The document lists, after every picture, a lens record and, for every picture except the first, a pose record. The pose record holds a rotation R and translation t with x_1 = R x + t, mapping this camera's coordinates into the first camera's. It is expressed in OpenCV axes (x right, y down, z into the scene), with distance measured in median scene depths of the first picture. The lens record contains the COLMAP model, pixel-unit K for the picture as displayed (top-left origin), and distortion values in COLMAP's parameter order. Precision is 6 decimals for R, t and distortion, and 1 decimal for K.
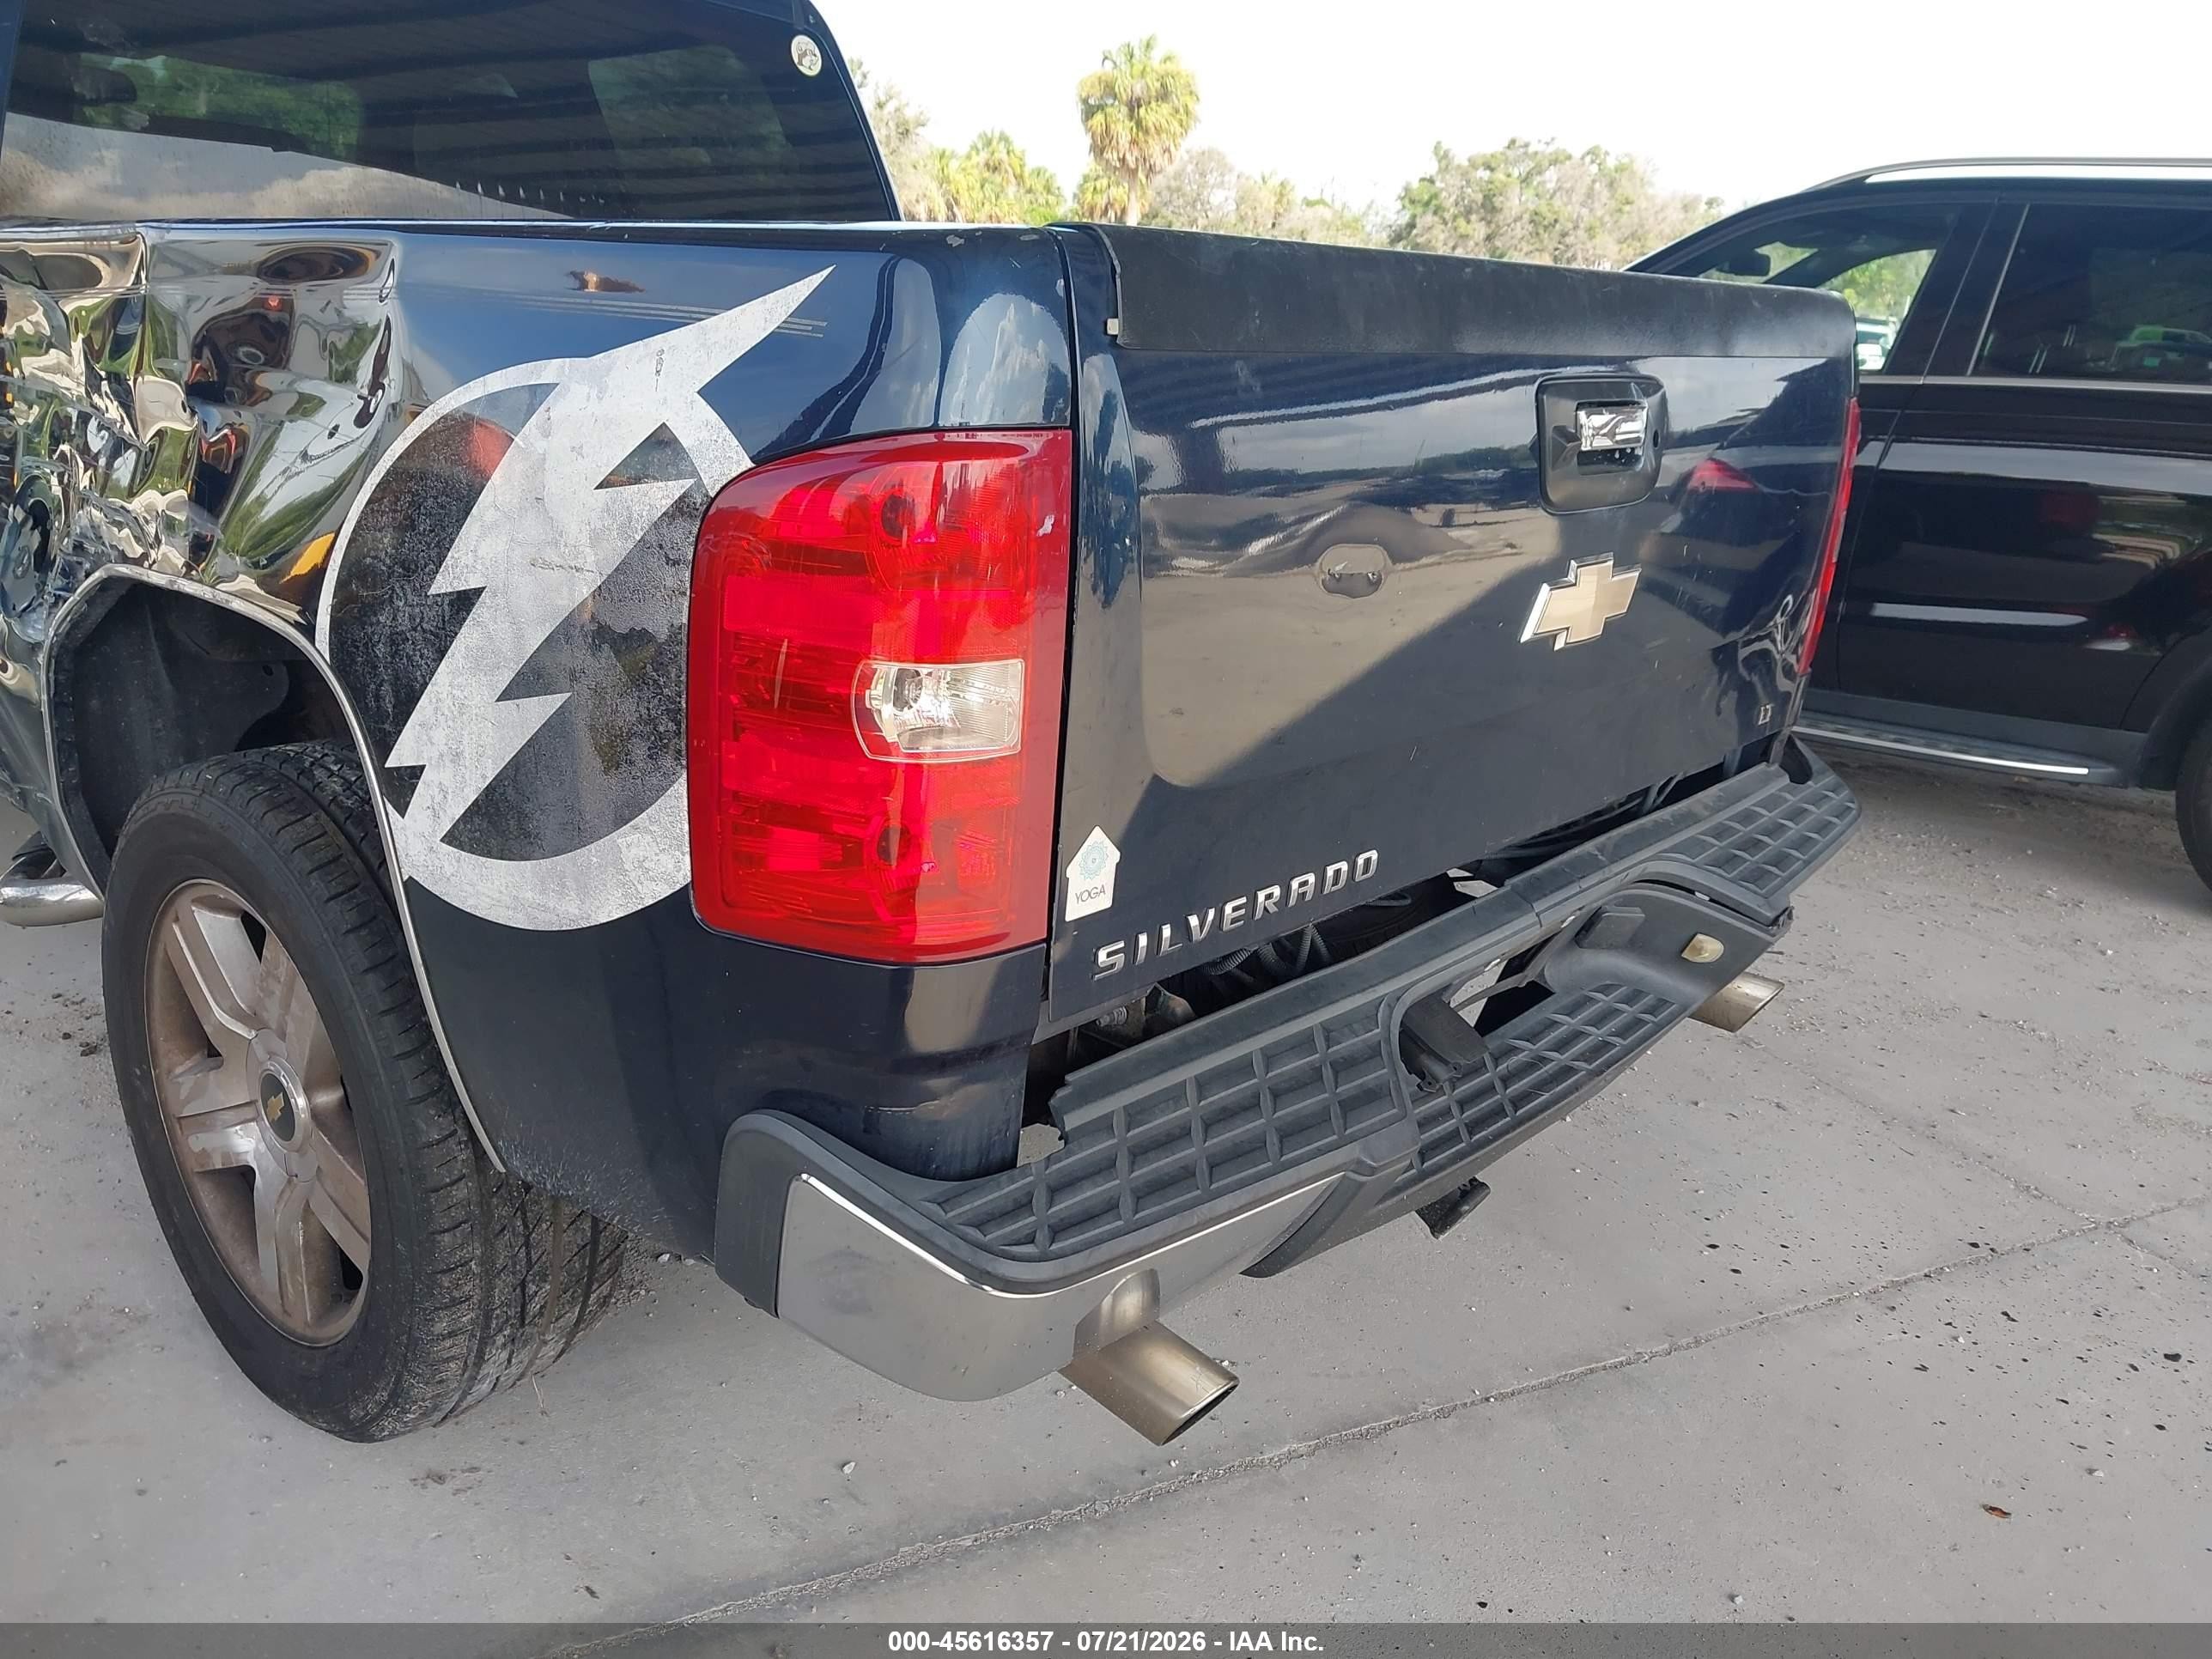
lens RADIAL K [[1770.4, 0, 1132.7], [0, 1770.4, 837.9], [0, 0, 1]] dist [0.054164, -0.191347]
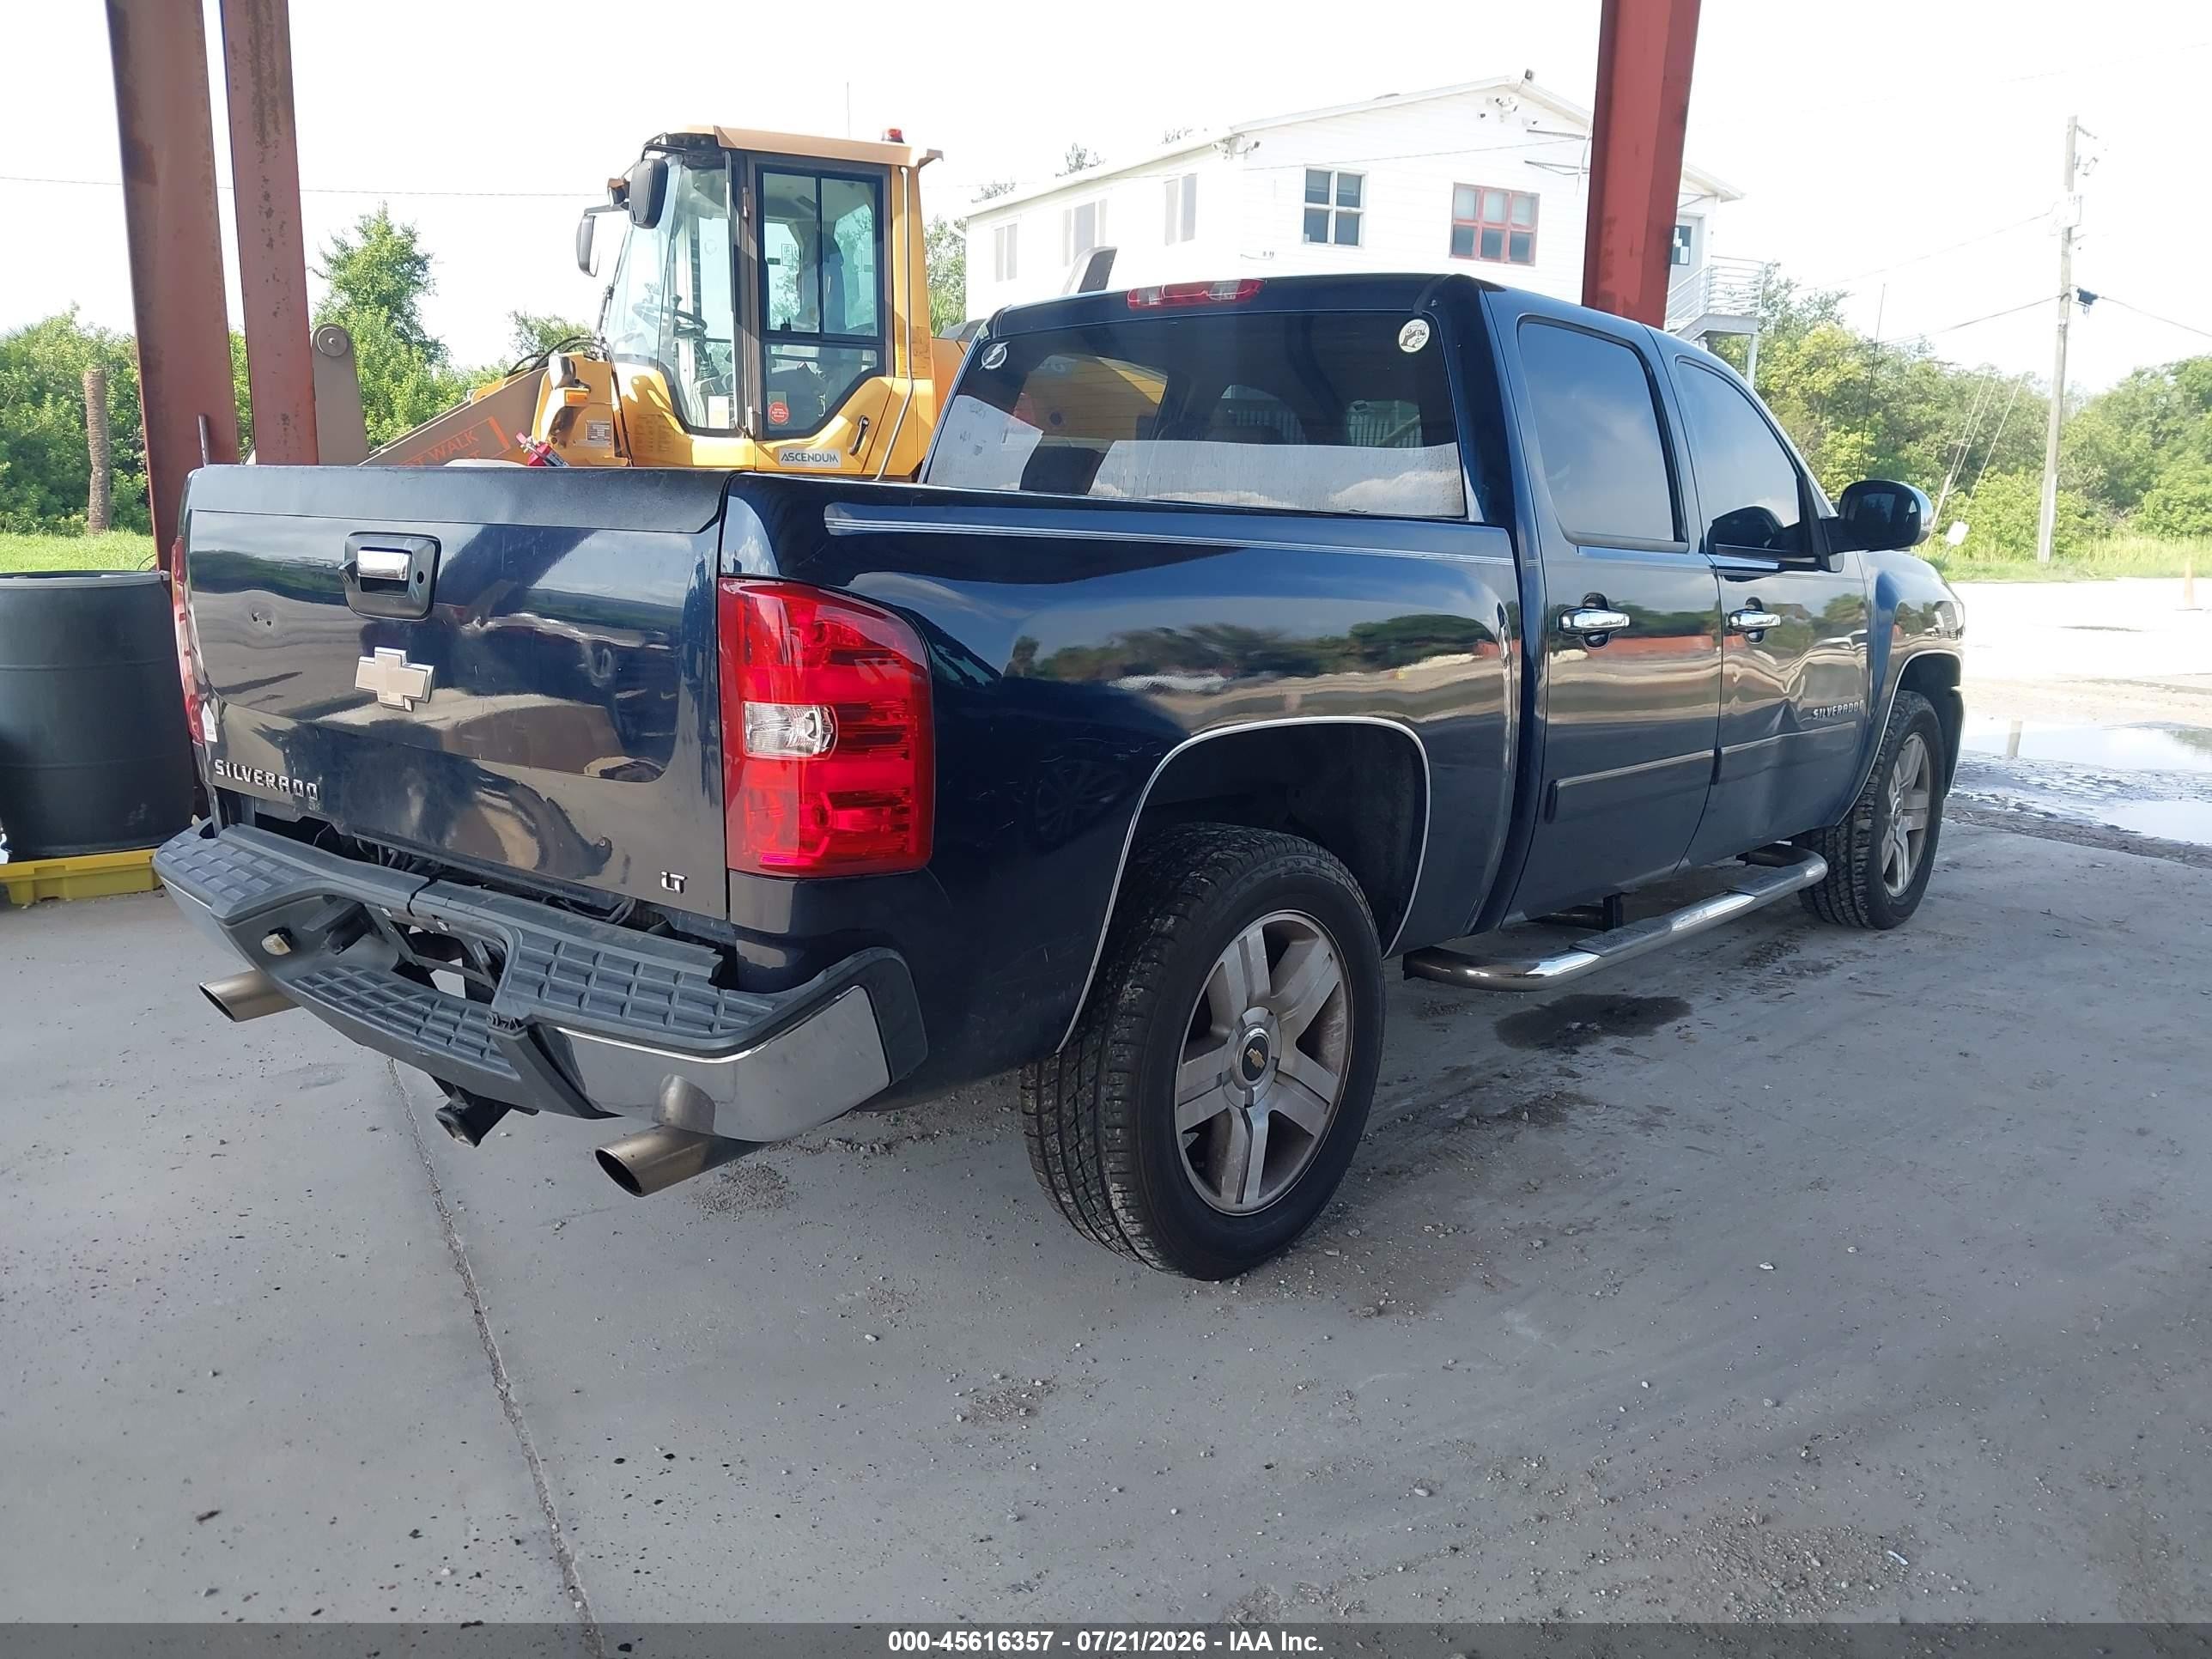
lens RADIAL K [[1792.3, 0, 1113.3], [0, 1792.3, 839.3], [0, 0, 1]] dist [0.045947, -0.151302]
pose [[-0.008988, 0.127837, -0.991754, 1.584562], [-0.320535, 0.939092, 0.123953, -0.348506], [0.947194, 0.319006, 0.032536, 1.399994]]
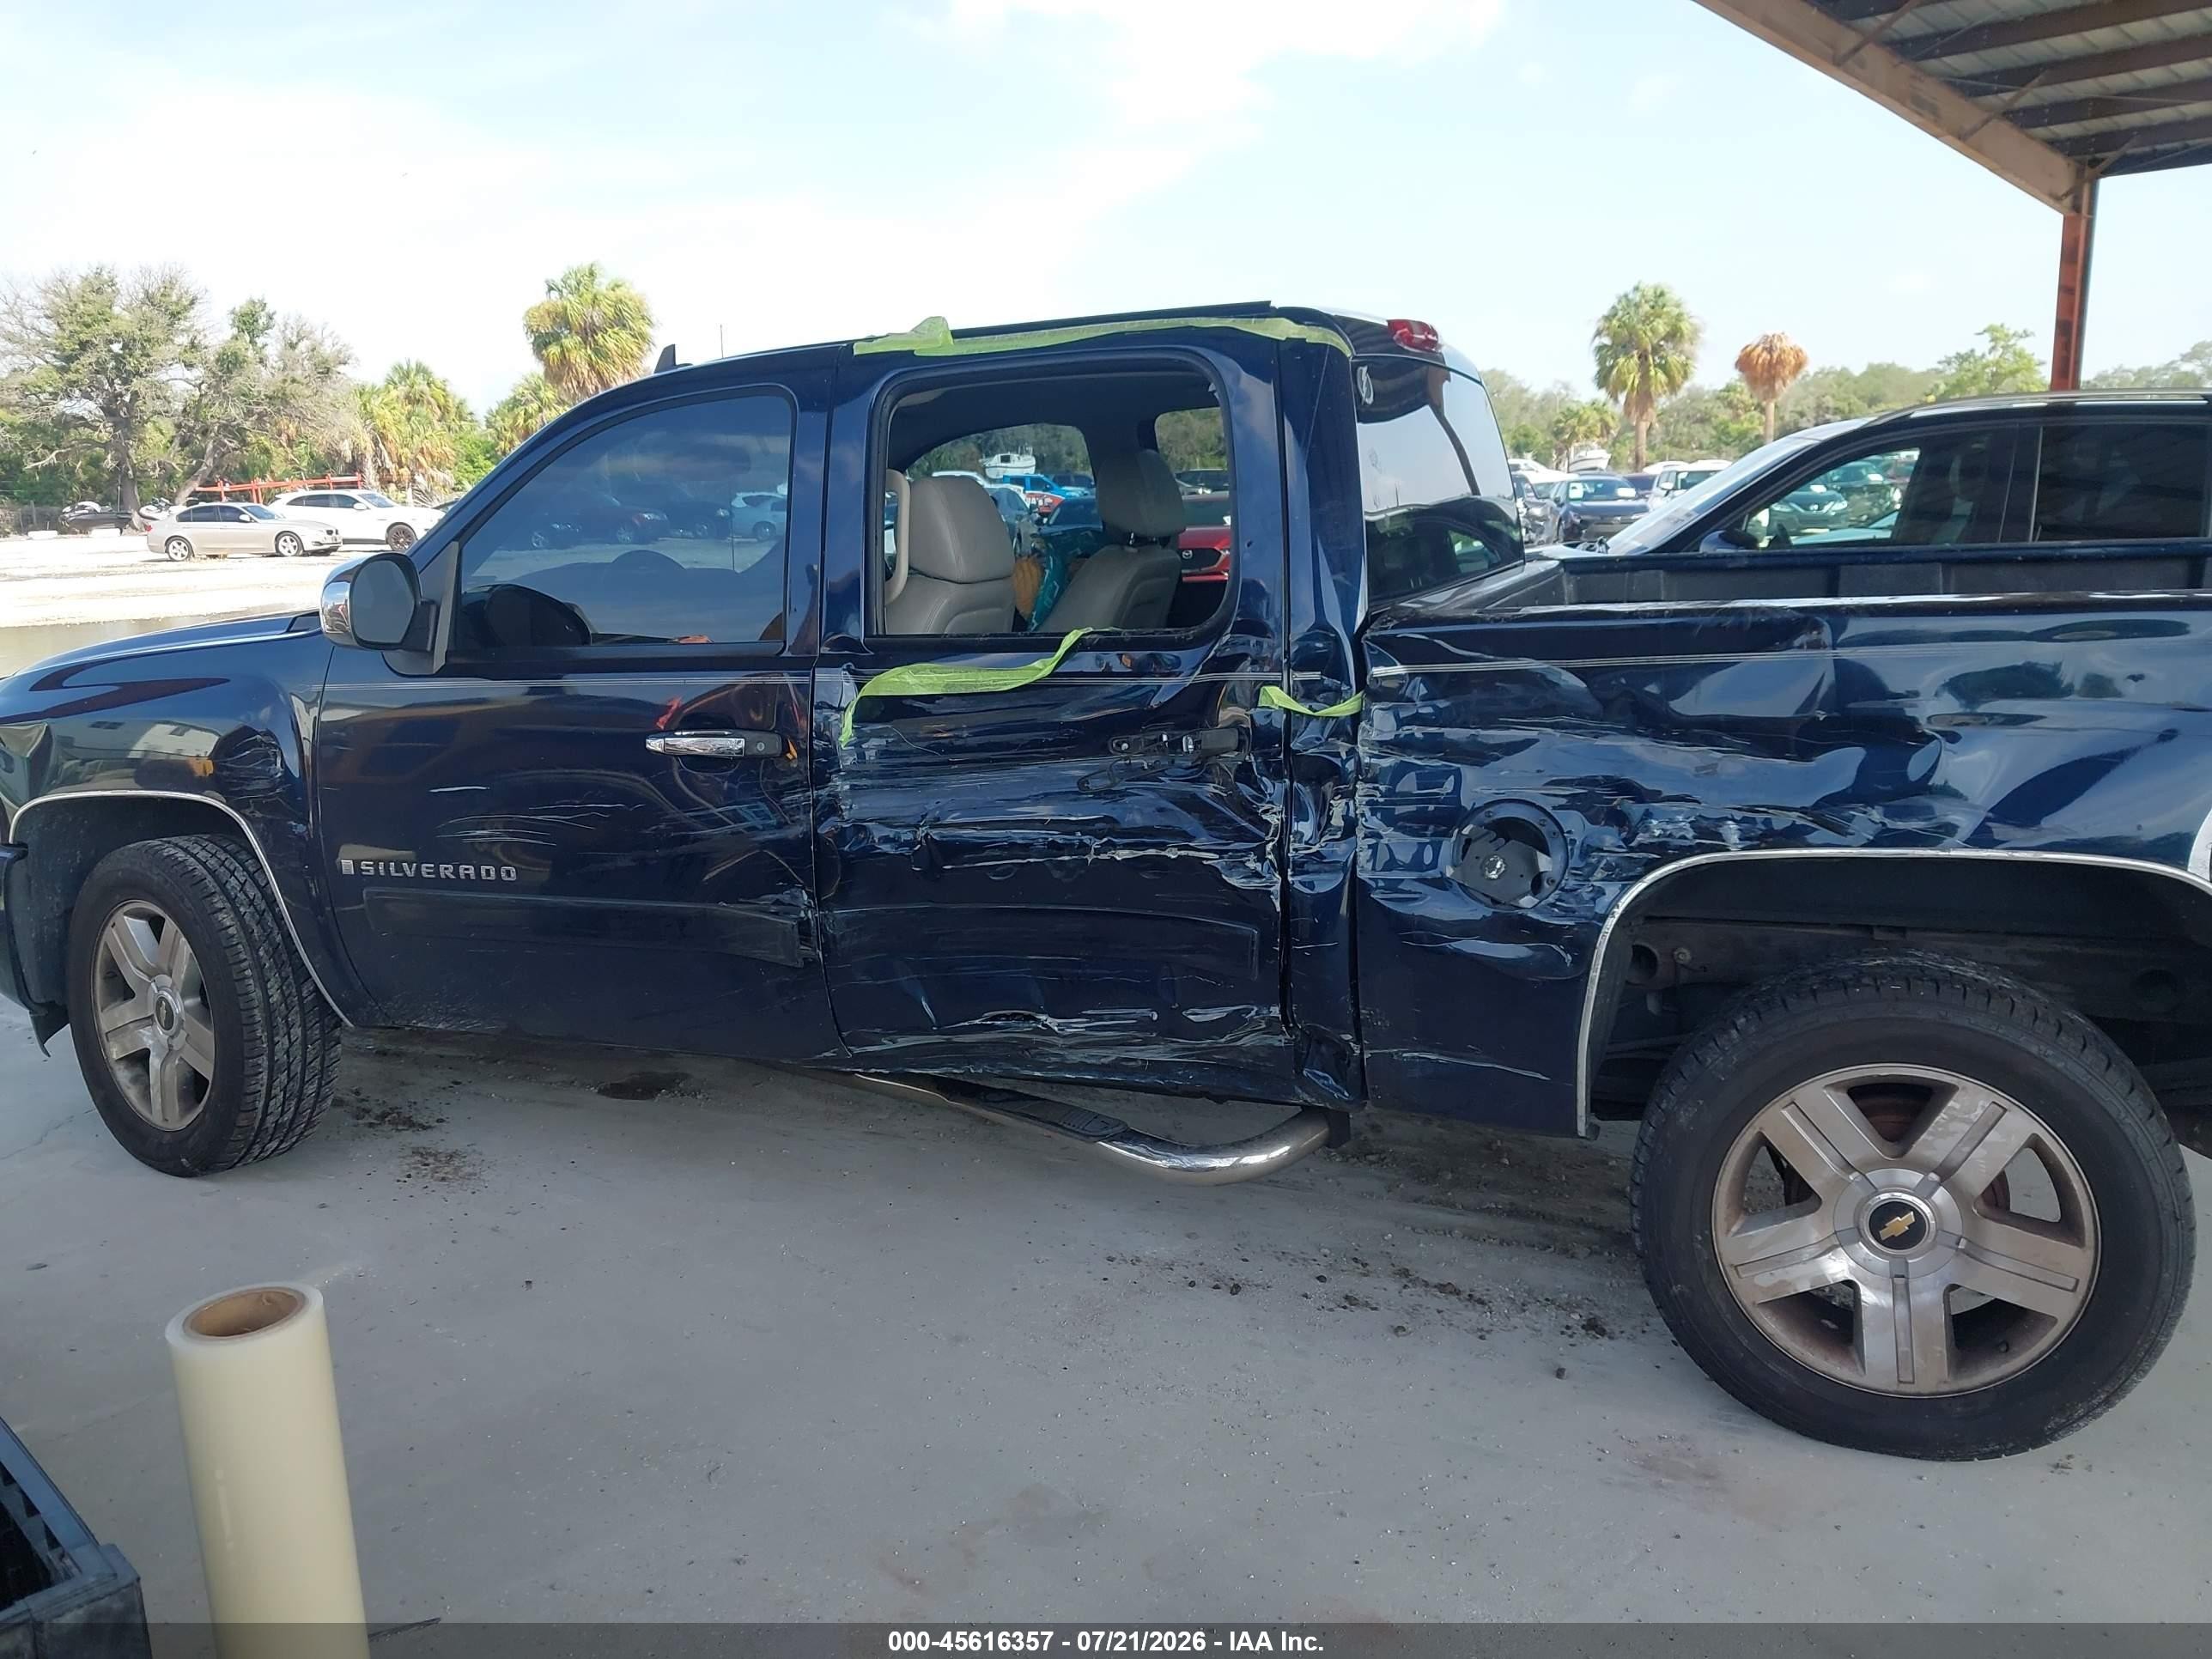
lens RADIAL K [[1792.3, 0, 1113.3], [0, 1792.3, 839.3], [0, 0, 1]] dist [0.045947, -0.151302]
pose [[0.947169, -0.139211, 0.288948, -1.354323], [0.168310, 0.982619, -0.078307, -0.128957], [-0.273024, 0.122803, 0.954137, -0.189465]]
